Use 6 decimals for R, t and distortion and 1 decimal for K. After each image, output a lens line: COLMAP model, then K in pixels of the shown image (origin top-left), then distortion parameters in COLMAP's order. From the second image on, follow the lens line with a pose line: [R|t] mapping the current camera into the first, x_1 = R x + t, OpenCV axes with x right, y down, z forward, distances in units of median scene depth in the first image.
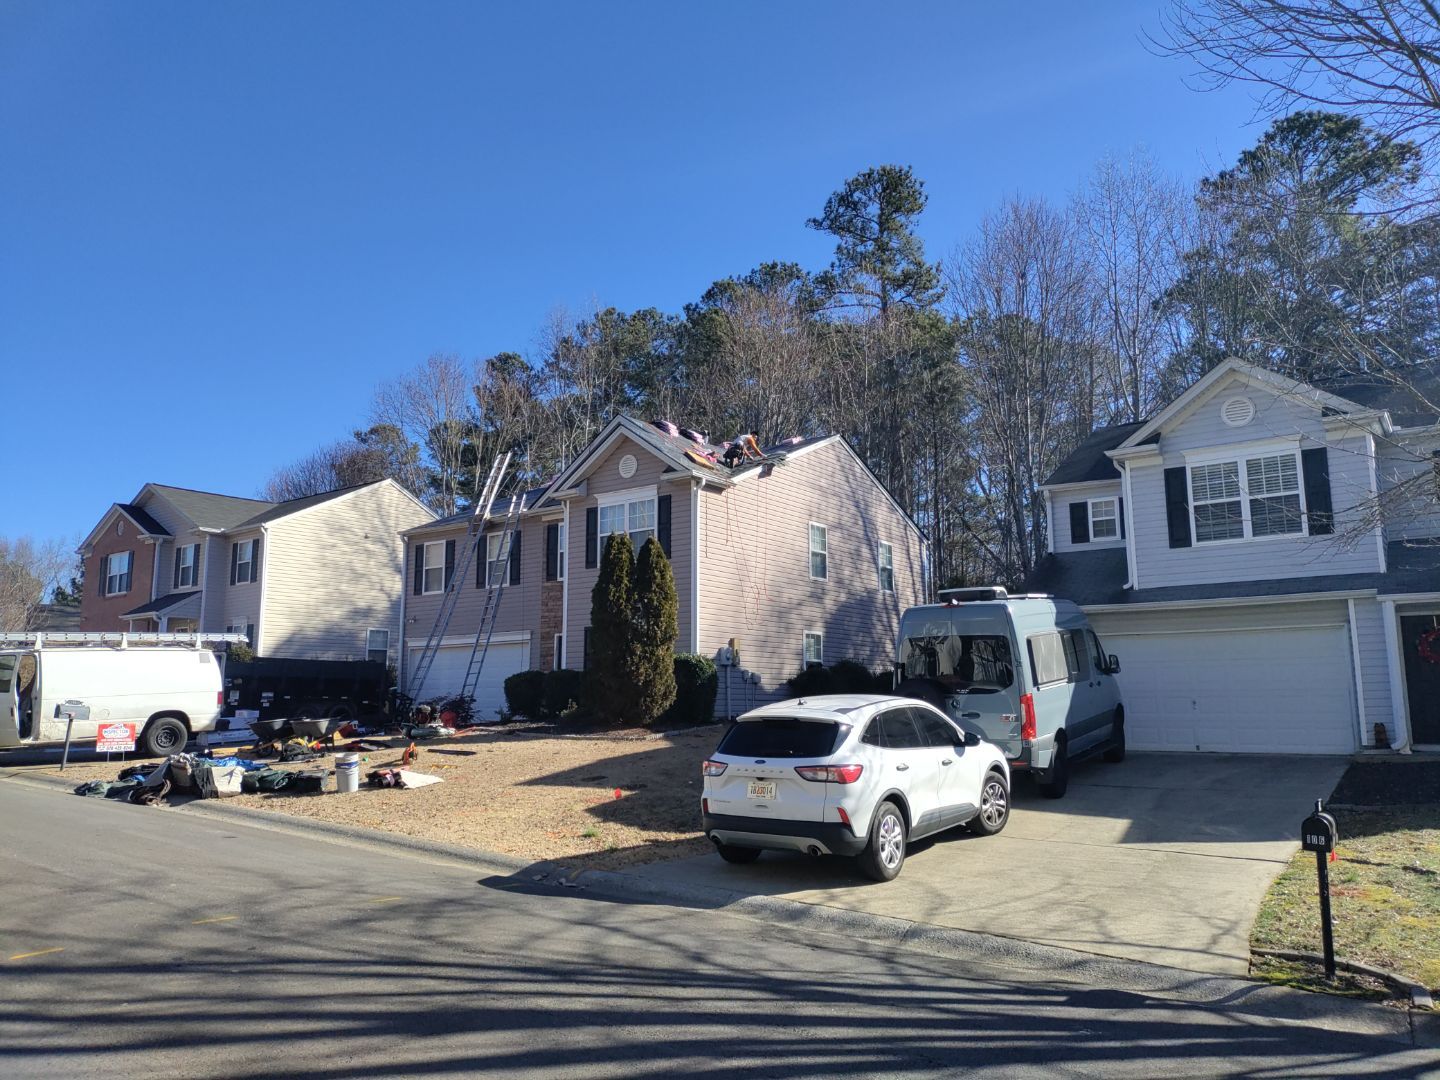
lens RADIAL K [[1053.6, 0, 724.1], [0, 1053.6, 540.3], [0, 0, 1]] dist [0.103324, -0.154504]
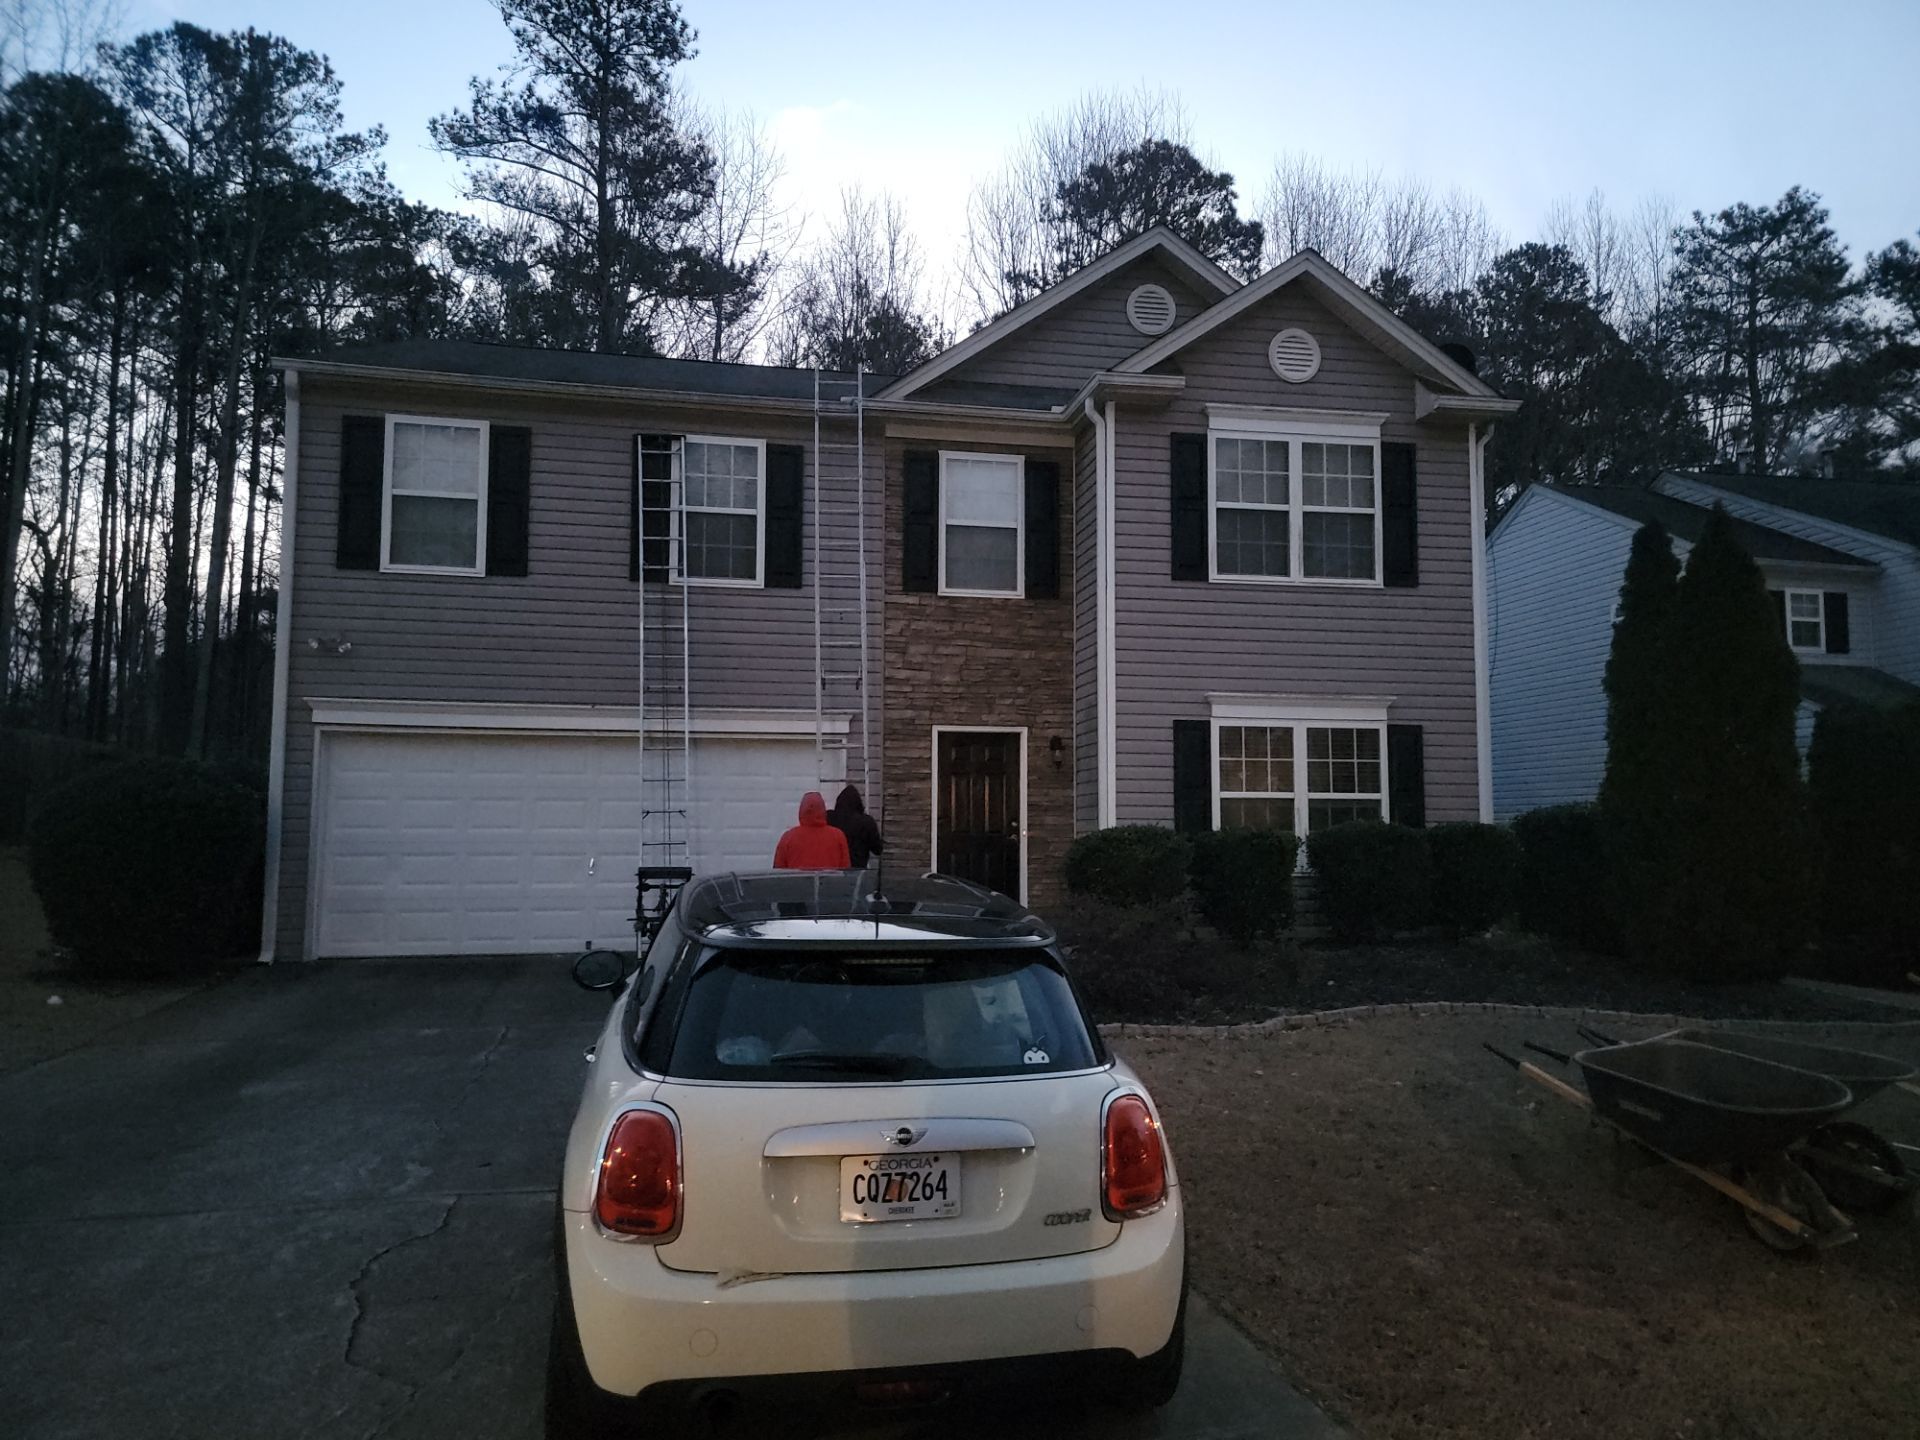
lens RADIAL K [[1319.7, 0, 978.3], [0, 1319.7, 712.6], [0, 0, 1]] dist [0.108227, -0.087308]
pose [[0.682094, 0.075260, 0.727381, -0.527845], [-0.121939, 0.992469, 0.011660, 0.077862], [-0.721026, -0.096649, 0.686134, 0.662120]]
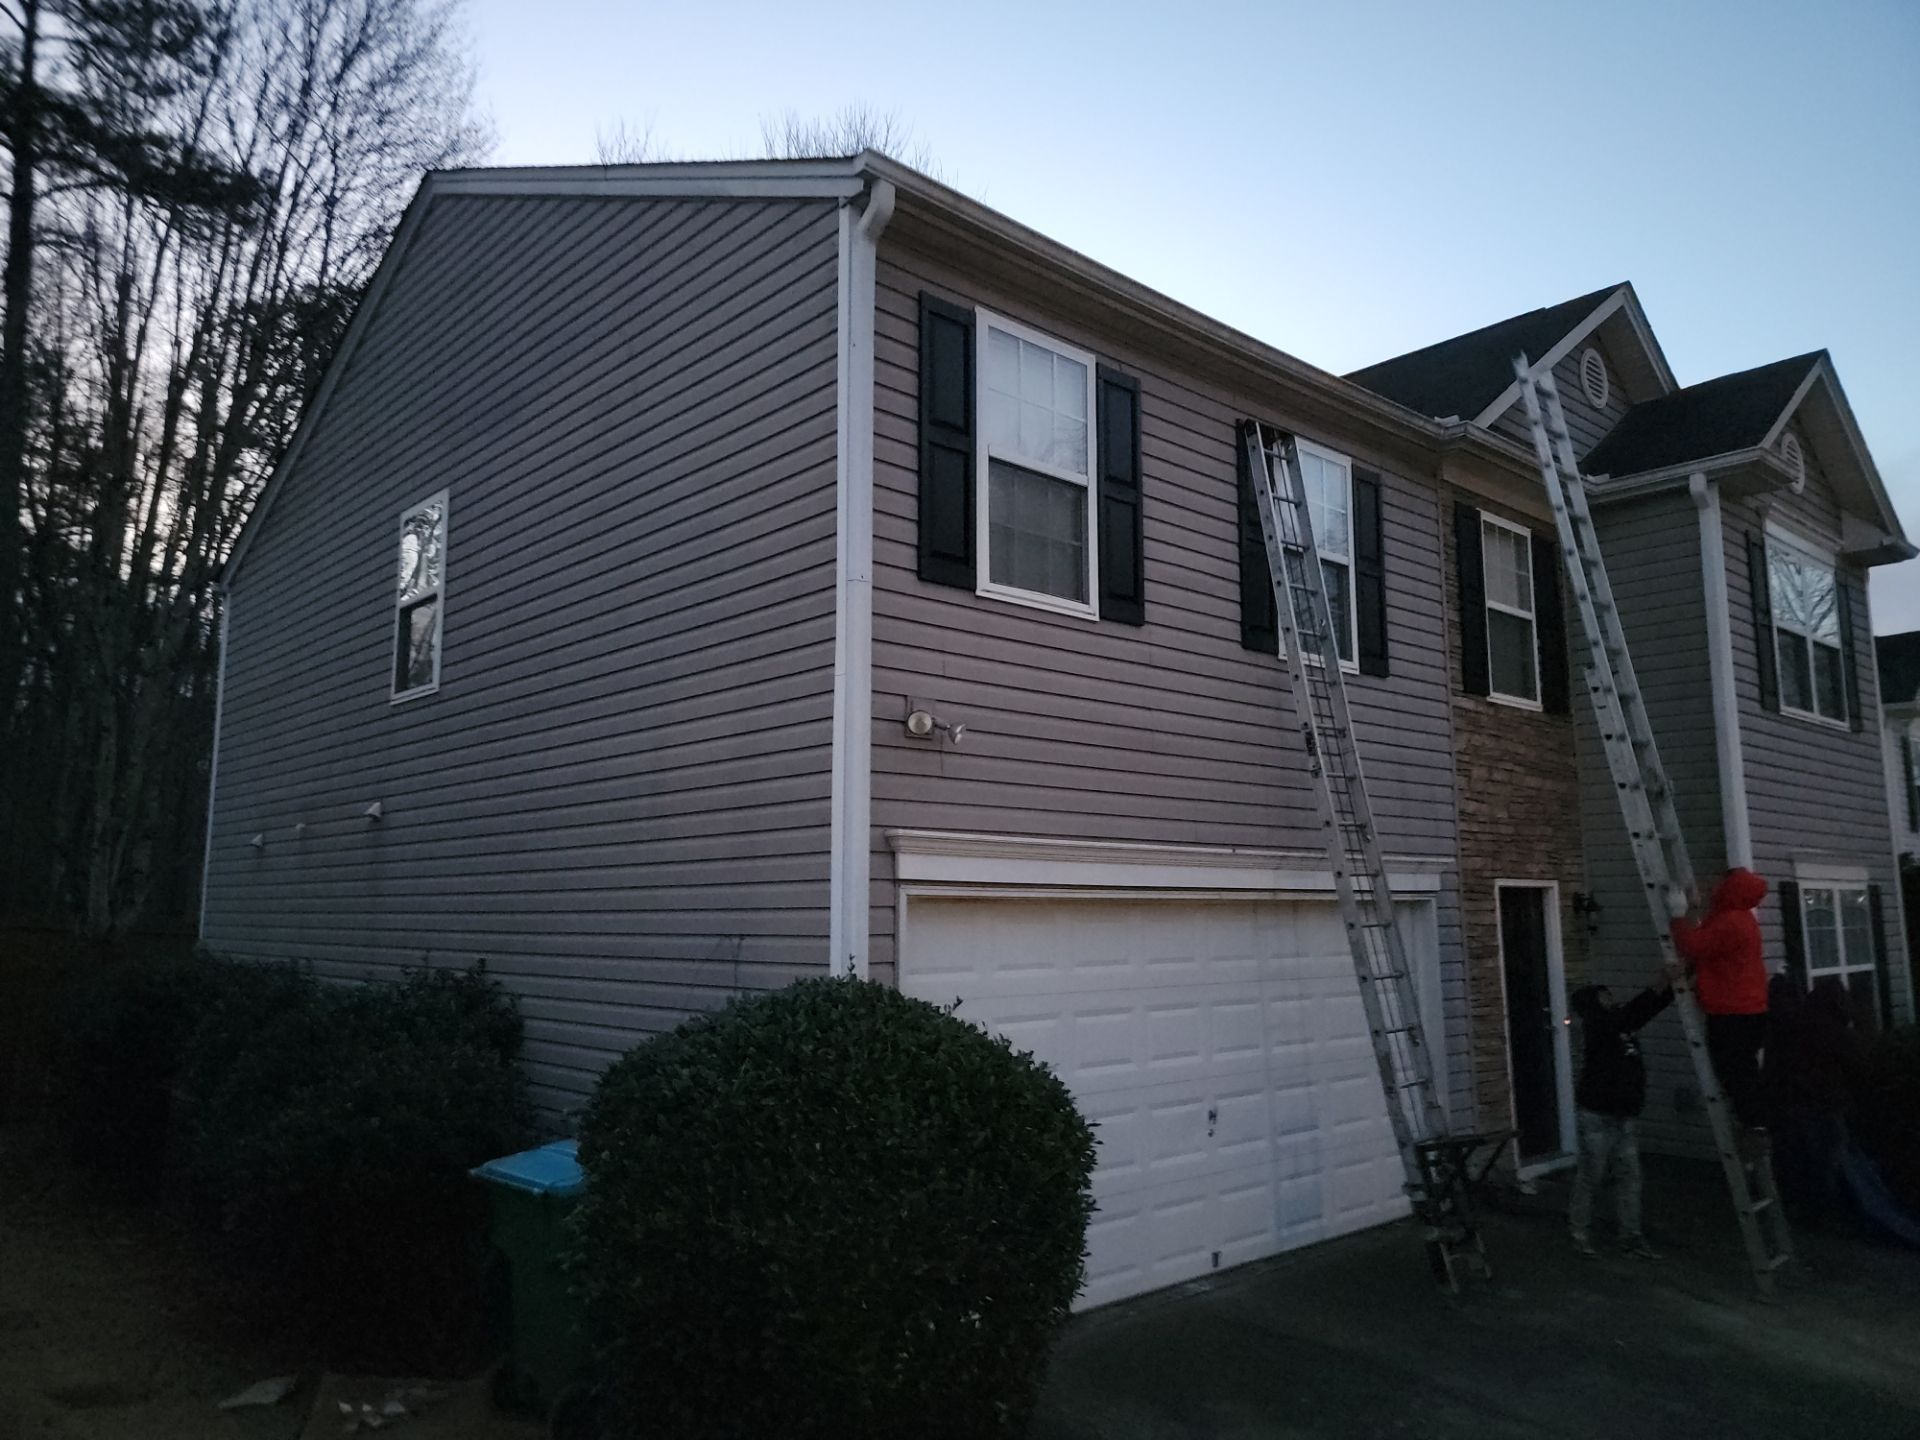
lens RADIAL K [[1319.7, 0, 978.3], [0, 1319.7, 712.6], [0, 0, 1]] dist [0.108227, -0.087308]
pose [[0.196979, 0.144817, 0.969653, -0.571190], [-0.152689, 0.981494, -0.115568, 0.111224], [-0.968445, -0.125291, 0.215446, 1.094439]]
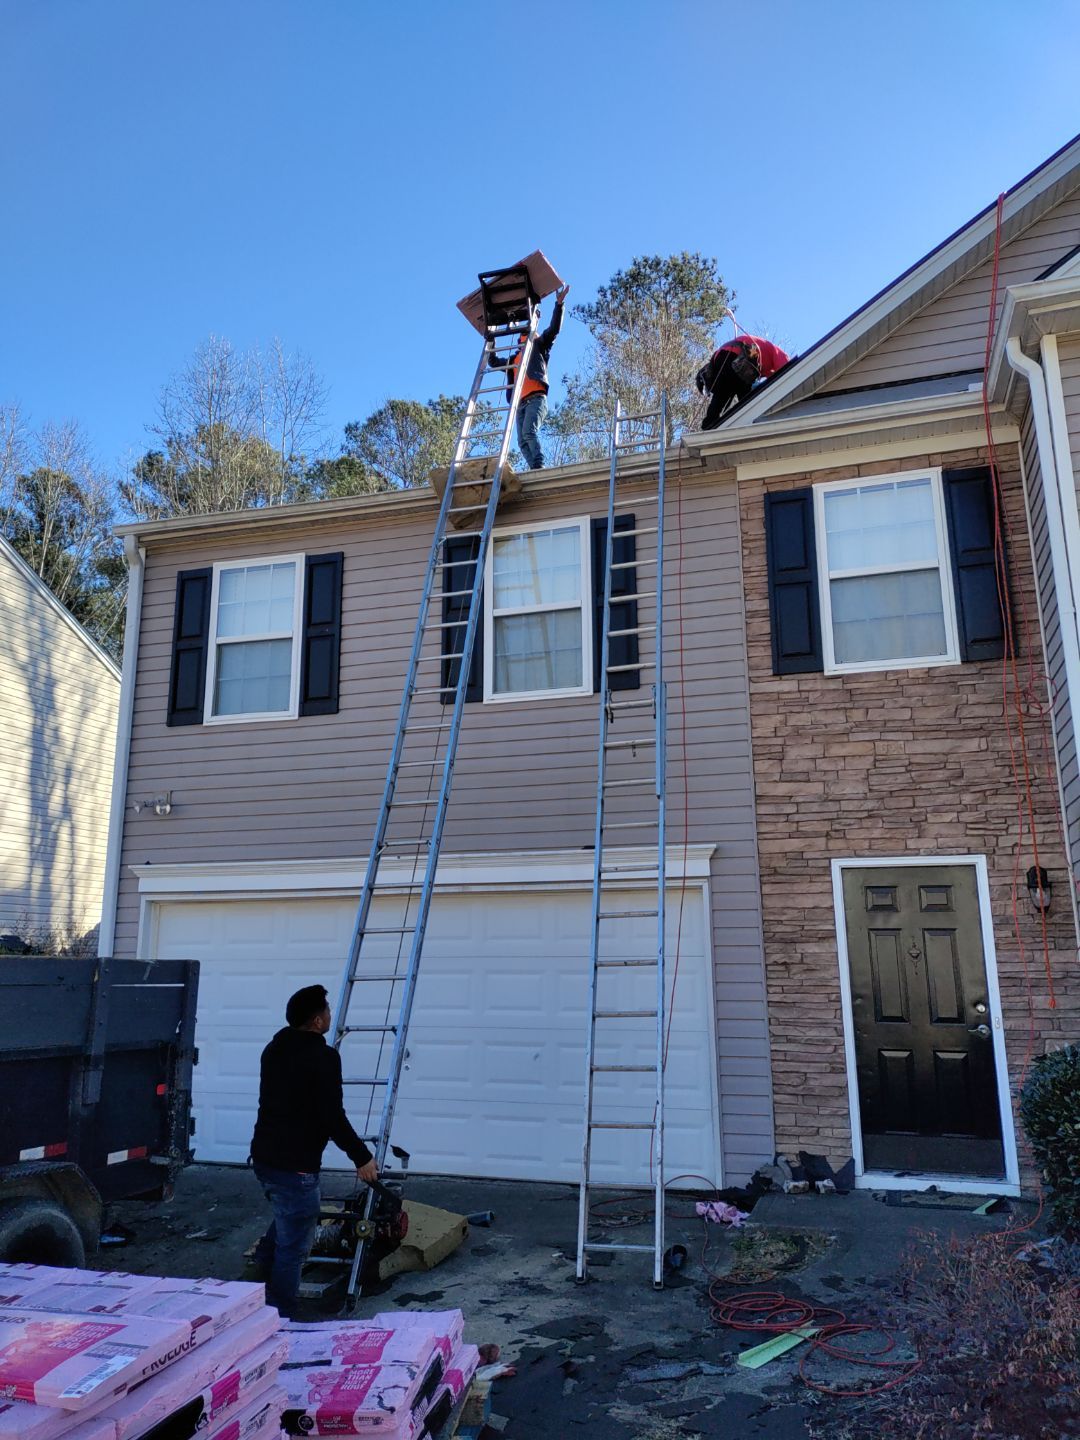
lens RADIAL K [[1053.6, 0, 534.3], [0, 1053.6, 718.1], [0, 0, 1]] dist [0.103324, -0.154504]
pose [[0.947864, 0.075340, 0.309642, -0.332870], [-0.051427, 0.995079, -0.084690, 0.081484], [-0.314499, 0.064351, 0.947074, 0.778725]]
